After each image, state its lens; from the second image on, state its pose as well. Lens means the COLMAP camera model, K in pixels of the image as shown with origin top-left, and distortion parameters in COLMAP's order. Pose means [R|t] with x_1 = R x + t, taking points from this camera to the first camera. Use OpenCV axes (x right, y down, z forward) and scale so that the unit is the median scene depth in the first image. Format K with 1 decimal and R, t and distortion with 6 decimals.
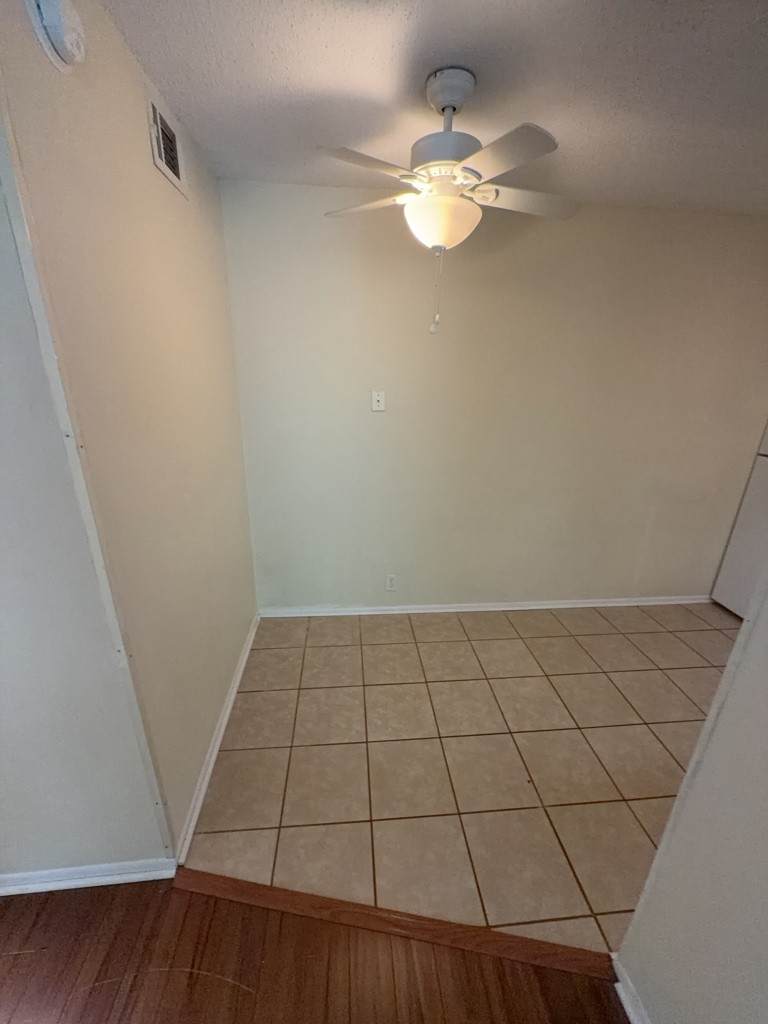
lens RADIAL K [[409.7, 0, 383.0], [0, 409.7, 510.8], [0, 0, 1]] dist [0.000302, -0.000113]
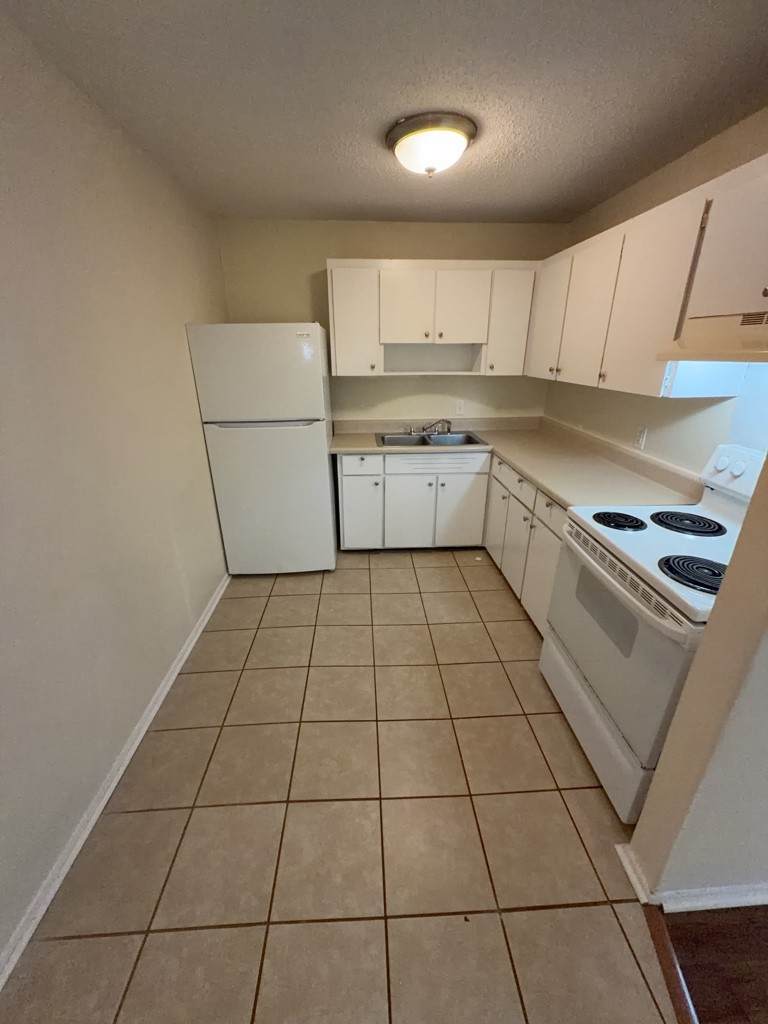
lens RADIAL K [[409.7, 0, 383.0], [0, 409.7, 510.4], [0, 0, 1]] dist [0.000302, -0.000113]
pose [[0.045736, -0.395040, 0.917525, -0.011747], [0.349014, 0.866923, 0.355856, -0.164396], [-0.936001, 0.303954, 0.177524, 0.536816]]
